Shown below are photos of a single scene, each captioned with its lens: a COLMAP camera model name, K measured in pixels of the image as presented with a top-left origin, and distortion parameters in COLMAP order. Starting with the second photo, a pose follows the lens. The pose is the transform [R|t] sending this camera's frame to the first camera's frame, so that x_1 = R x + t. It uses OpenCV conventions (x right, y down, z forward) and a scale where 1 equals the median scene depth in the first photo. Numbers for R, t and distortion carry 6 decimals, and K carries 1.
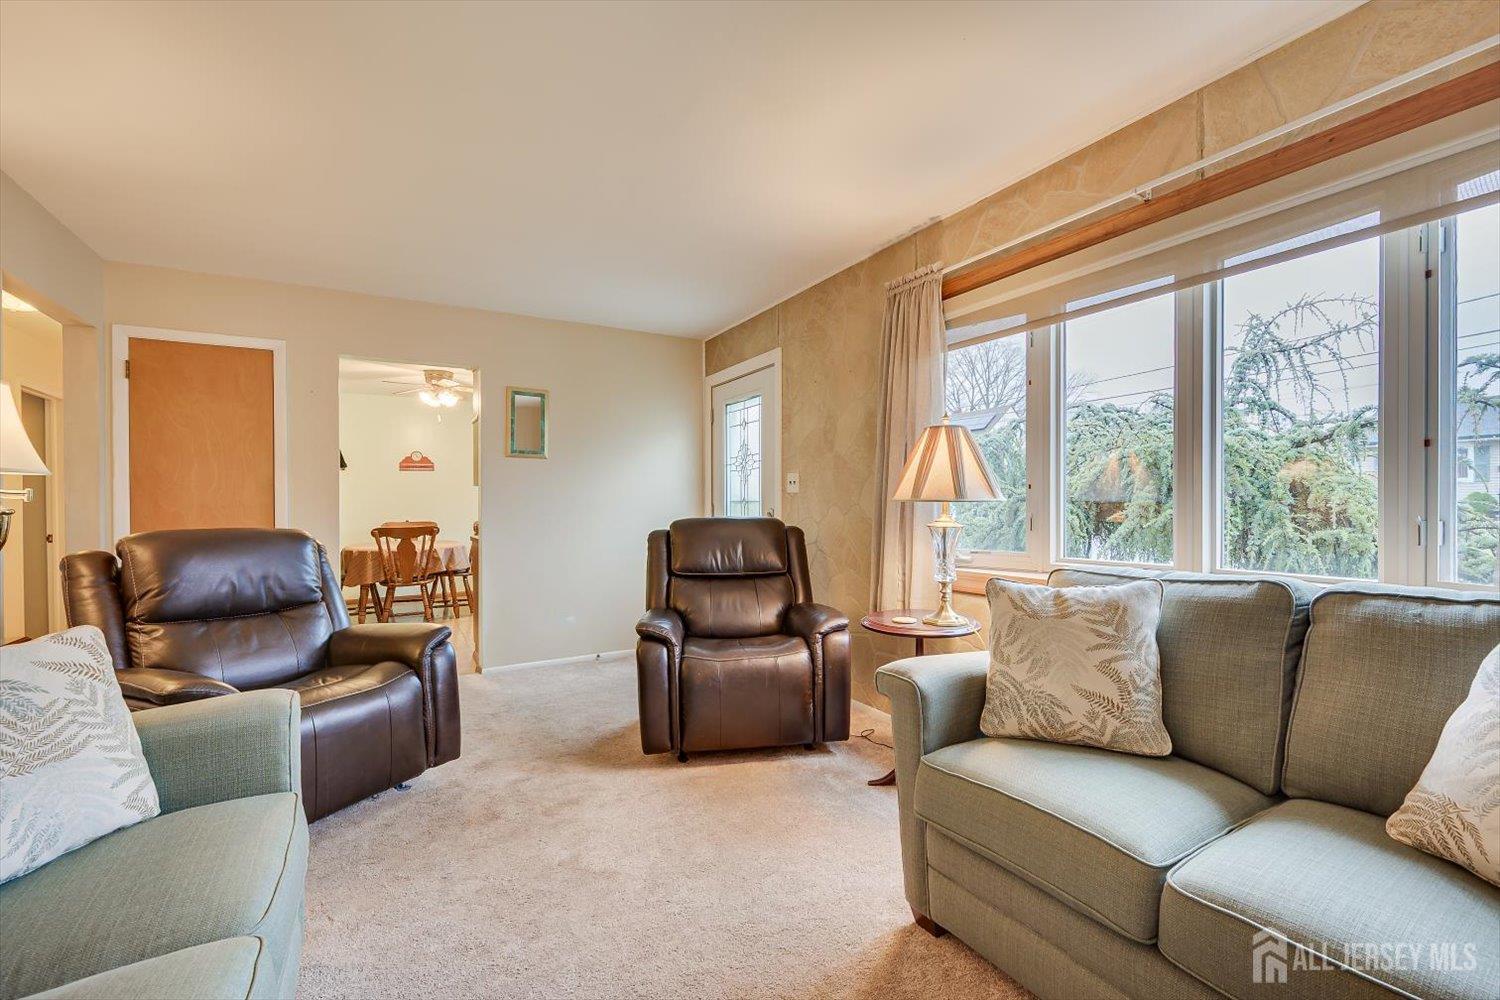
lens RADIAL K [[639.4, 0, 744.9], [0, 639.4, 505.4], [0, 0, 1]] dist [0.003401, -0.000196]
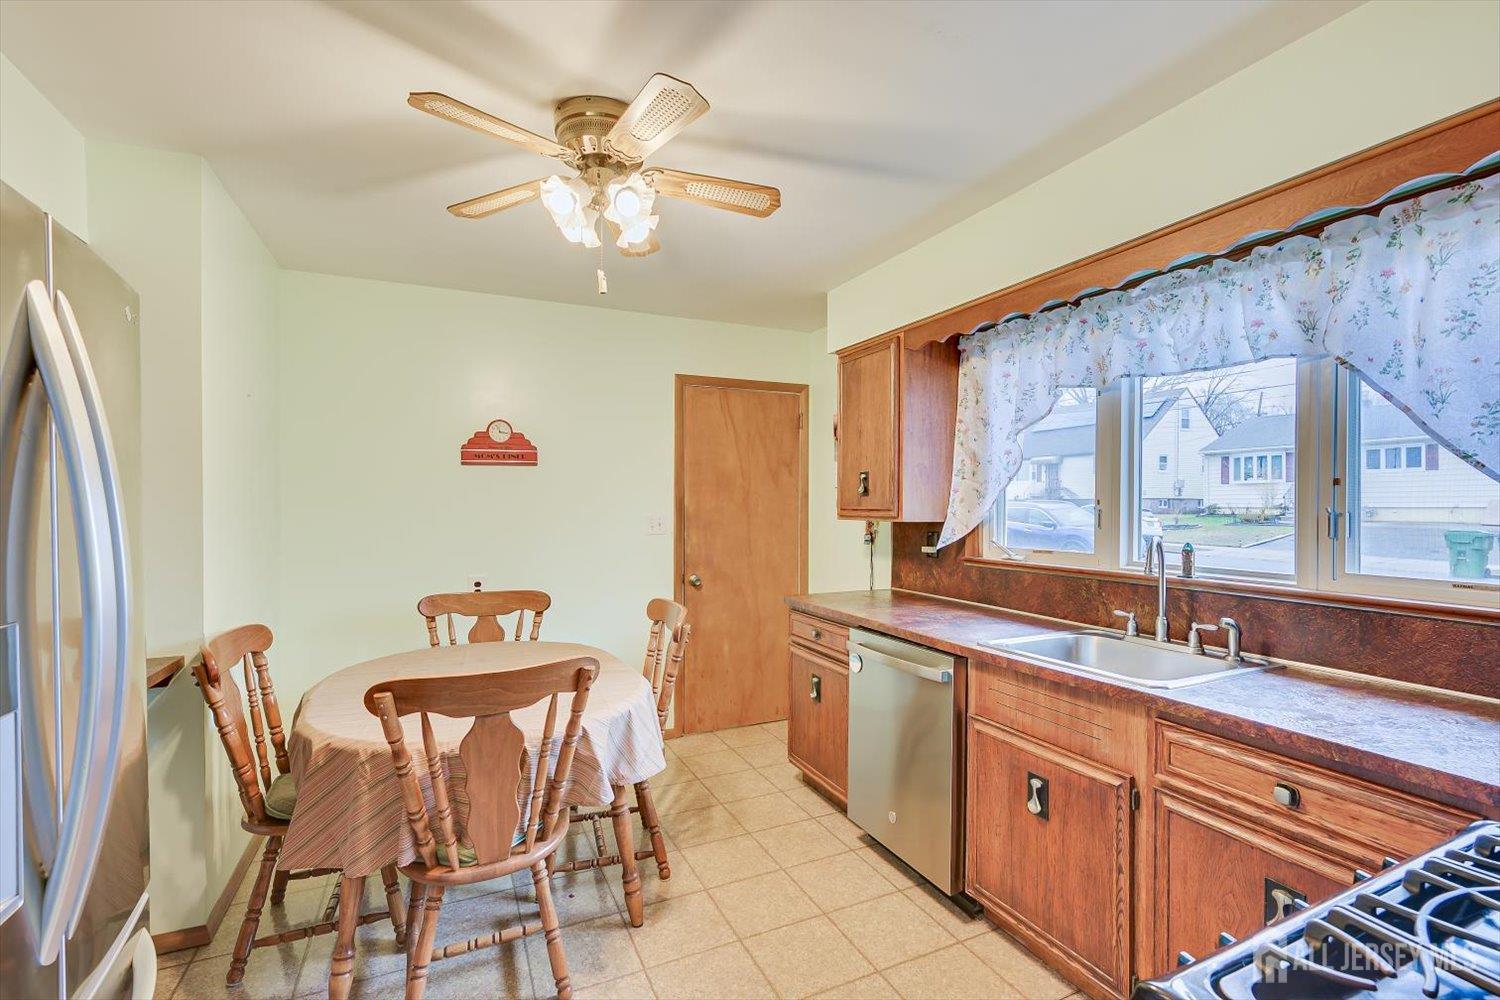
lens RADIAL K [[675.8, 0, 749.7], [0, 675.8, 503.8], [0, 0, 1]] dist [0.003699, 0.000652]
pose [[0.996707, 0.005070, -0.080930, -0.846823], [-0.005419, 0.999977, -0.004103, -0.074839], [0.080907, 0.004528, 0.996711, 1.538694]]
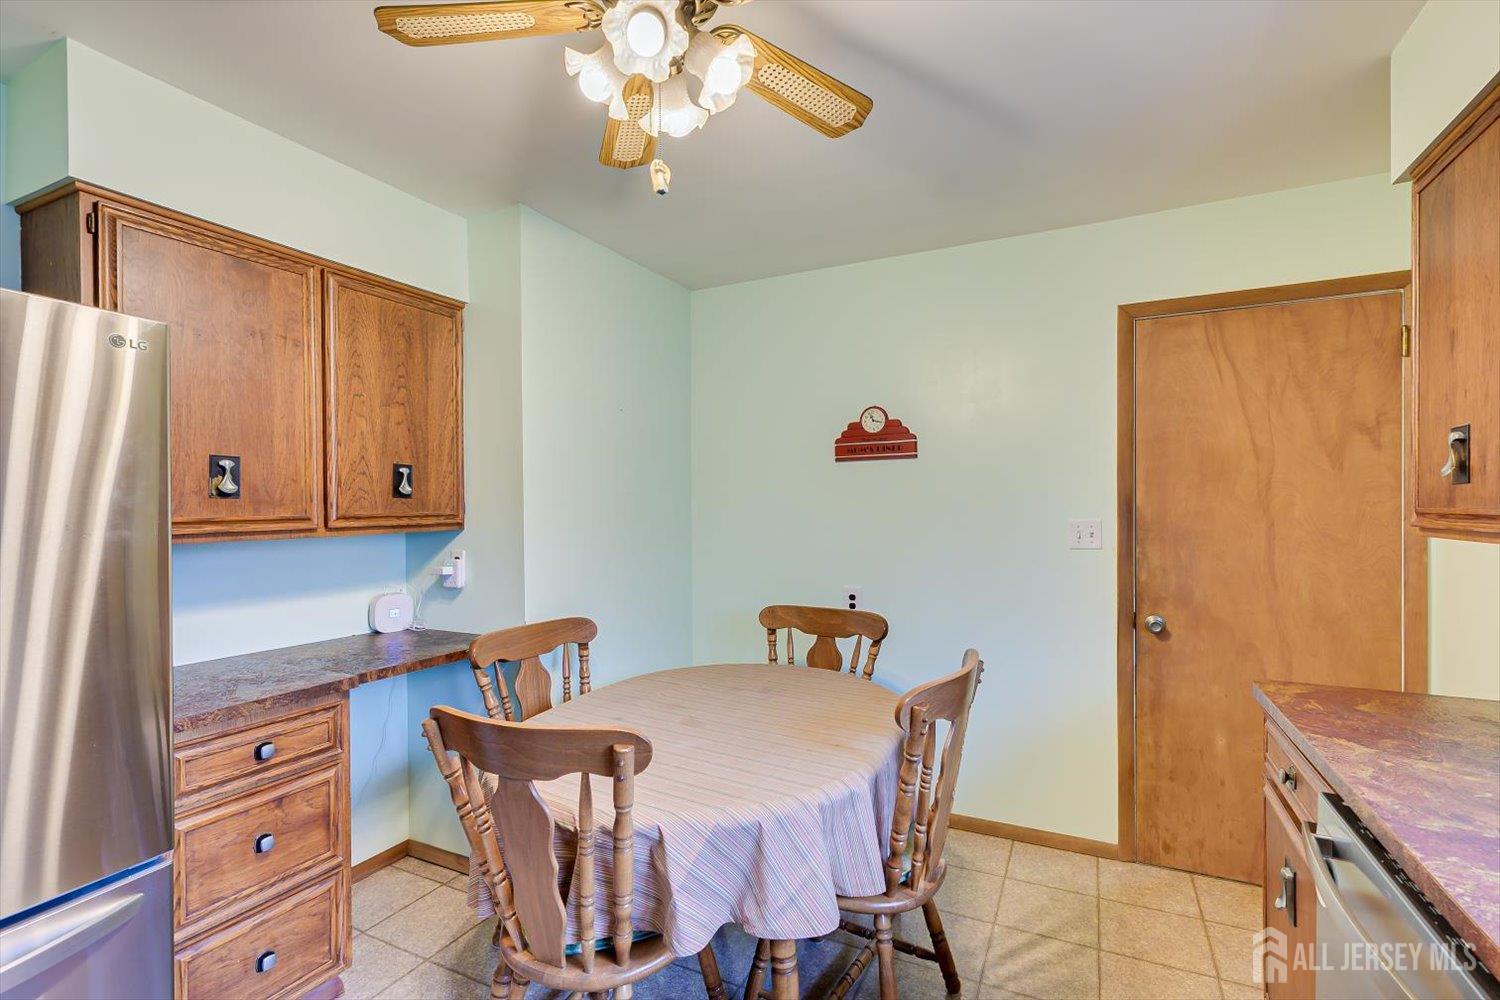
lens RADIAL K [[675.8, 0, 758.2], [0, 675.8, 508.1], [0, 0, 1]] dist [0.003699, 0.000652]
pose [[0.574220, 0.003415, -0.818694, -0.643582], [-0.000886, 0.999993, 0.003550, -0.076808], [0.818701, -0.001314, 0.574219, 1.988831]]
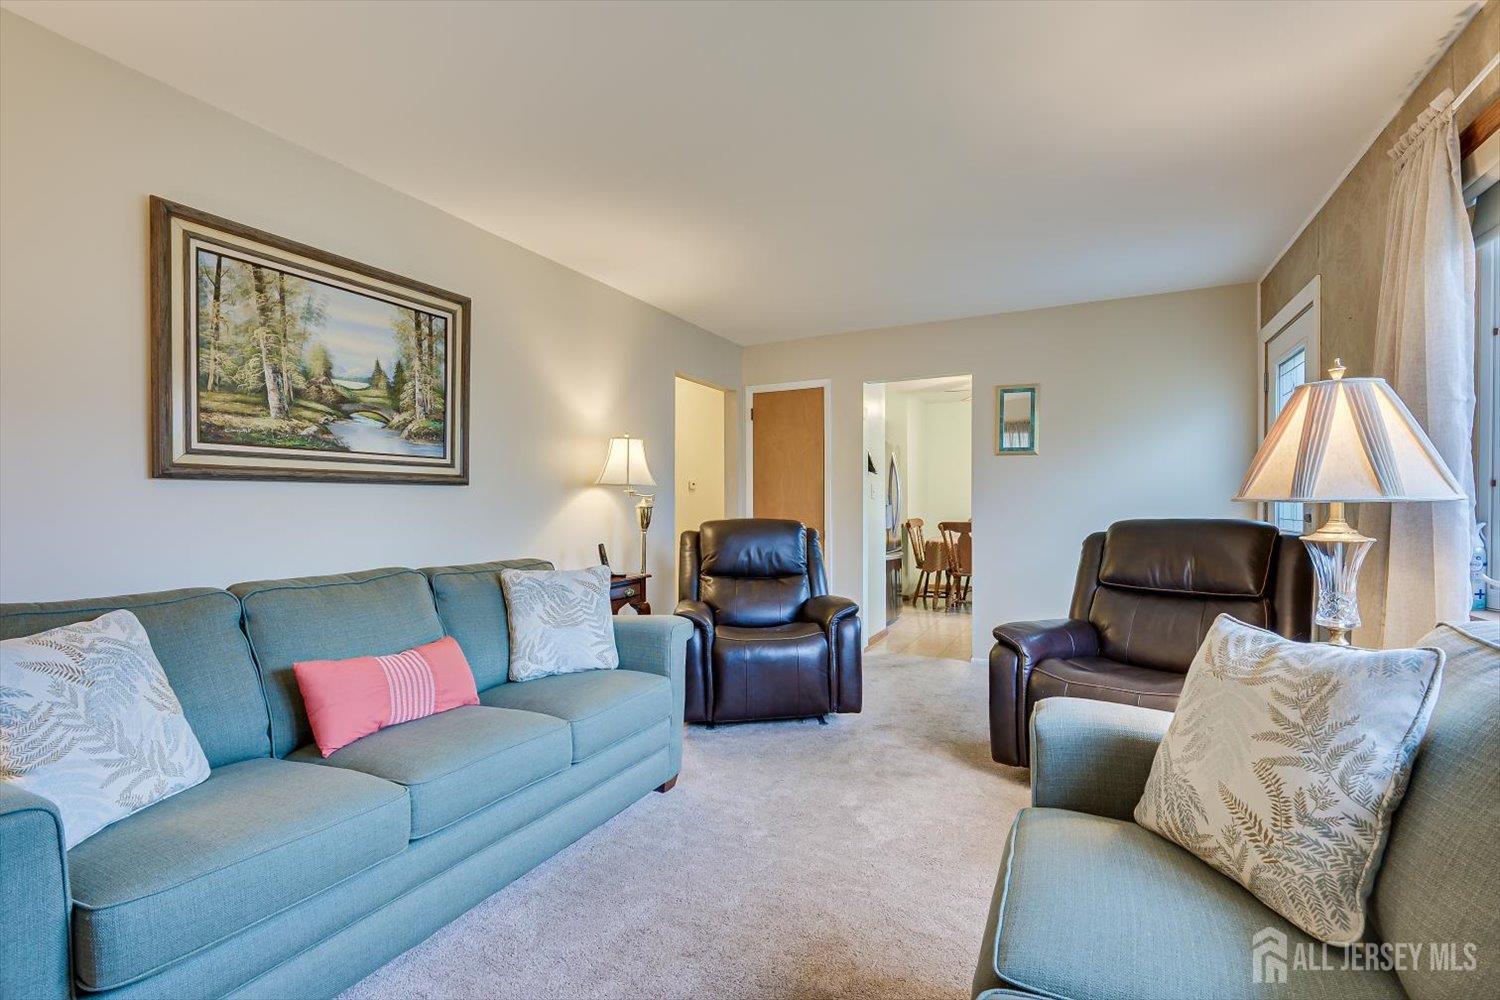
lens RADIAL K [[675.8, 0, 746.7], [0, 675.8, 505.5], [0, 0, 1]] dist [0.003699, 0.000652]
pose [[0.546320, 0.006945, -0.837548, 0.491657], [-0.001284, 0.999971, 0.007455, -0.005538], [0.837576, -0.002997, 0.546313, 0.125323]]
